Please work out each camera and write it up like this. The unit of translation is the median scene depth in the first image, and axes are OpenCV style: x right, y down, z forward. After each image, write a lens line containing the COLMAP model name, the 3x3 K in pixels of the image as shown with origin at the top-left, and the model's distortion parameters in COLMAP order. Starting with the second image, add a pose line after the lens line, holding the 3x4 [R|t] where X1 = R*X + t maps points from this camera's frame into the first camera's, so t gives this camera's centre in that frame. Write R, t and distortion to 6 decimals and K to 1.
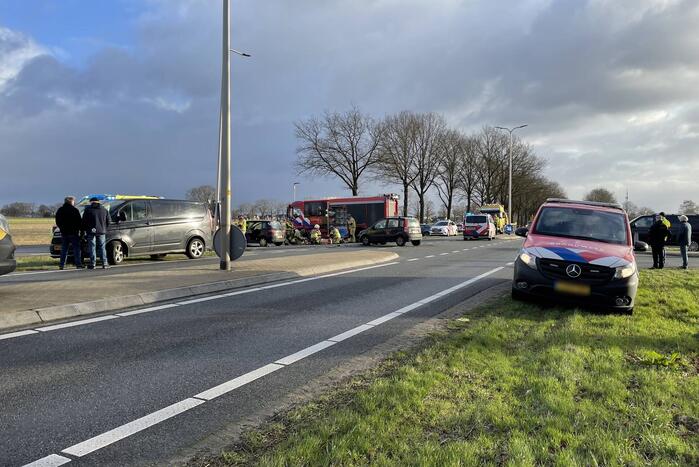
lens RADIAL K [[544.1, 0, 349.2], [0, 544.1, 231.4], [0, 0, 1]] dist [0.086492, -0.036518]
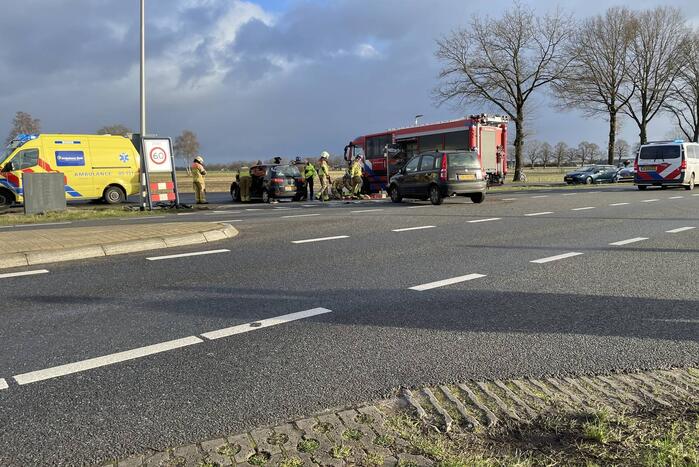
lens RADIAL K [[509.2, 0, 350.7], [0, 509.2, 230.1], [0, 0, 1]] dist [0.008939, -0.001957]
pose [[0.890100, 0.028029, -0.454903, 0.127642], [0.017211, 0.995328, 0.095005, 0.001373], [0.455441, -0.092394, 0.885459, 0.265616]]
